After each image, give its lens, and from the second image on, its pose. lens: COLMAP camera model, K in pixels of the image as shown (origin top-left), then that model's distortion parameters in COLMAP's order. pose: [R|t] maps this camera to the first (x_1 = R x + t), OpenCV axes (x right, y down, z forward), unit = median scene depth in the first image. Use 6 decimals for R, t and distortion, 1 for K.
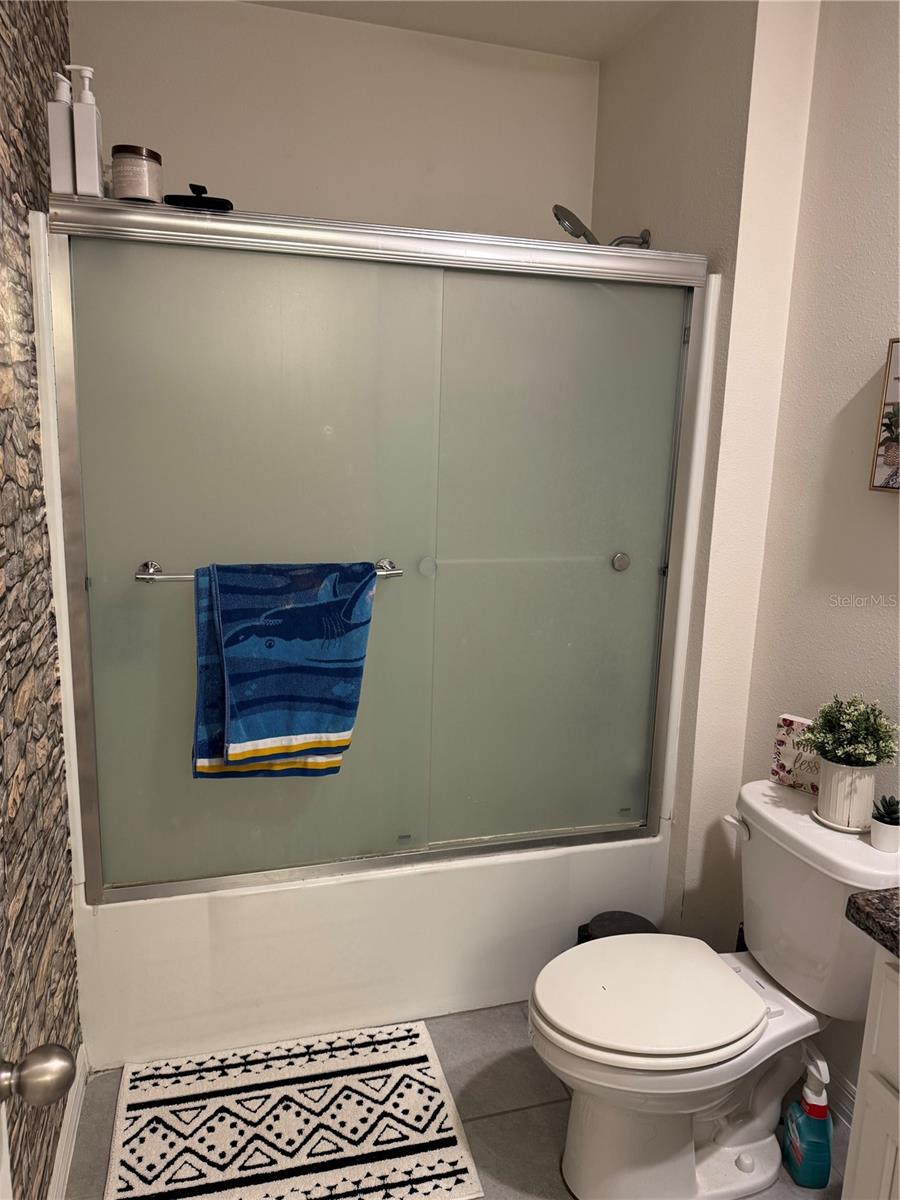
lens RADIAL K [[854.2, 0, 453.8], [0, 854.2, 589.7], [0, 0, 1]] dist [0.070461, -0.087321]
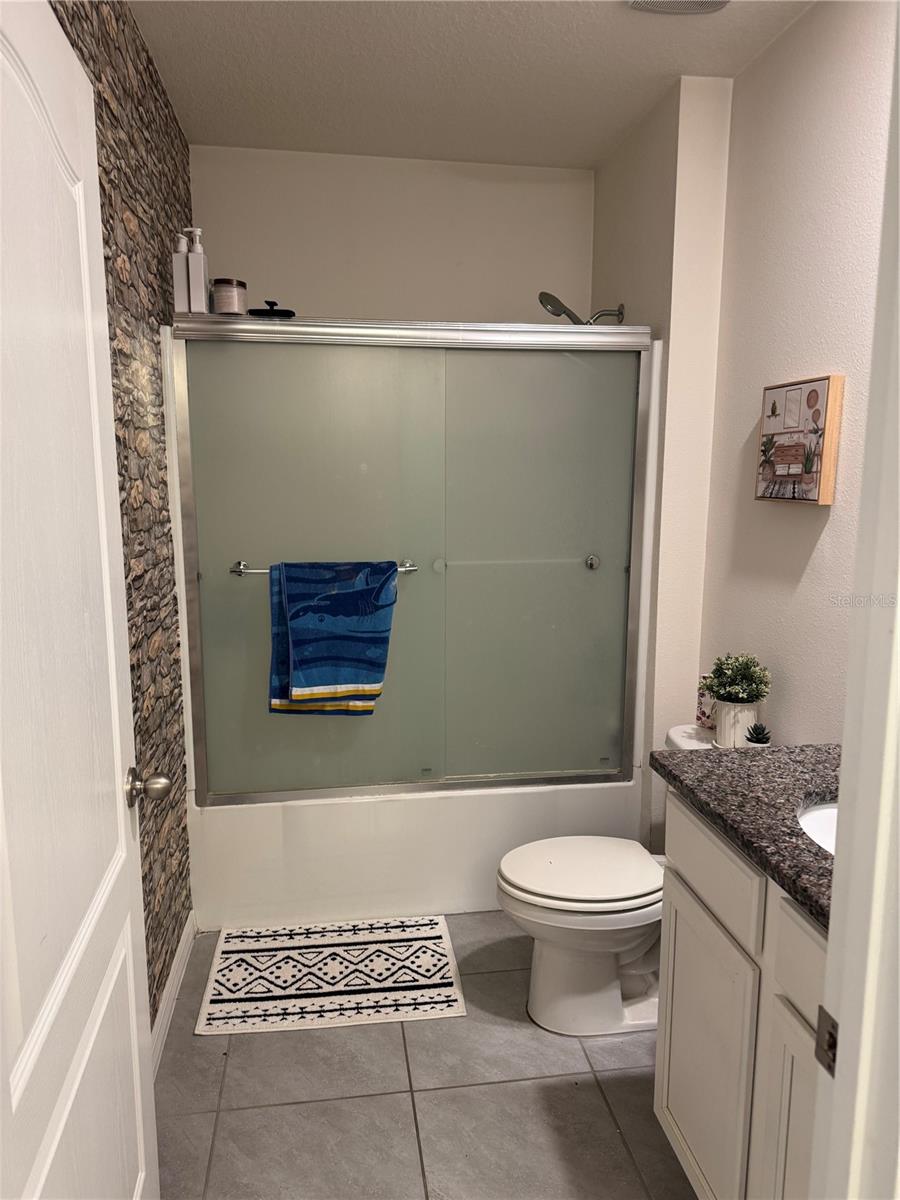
lens RADIAL K [[854.2, 0, 459.1], [0, 854.2, 599.4], [0, 0, 1]] dist [0.070461, -0.087321]
pose [[0.991367, -0.005540, -0.130998, 0.197195], [0.001184, 0.999445, -0.033303, 0.080548], [0.131110, 0.032860, 0.990823, -0.366423]]
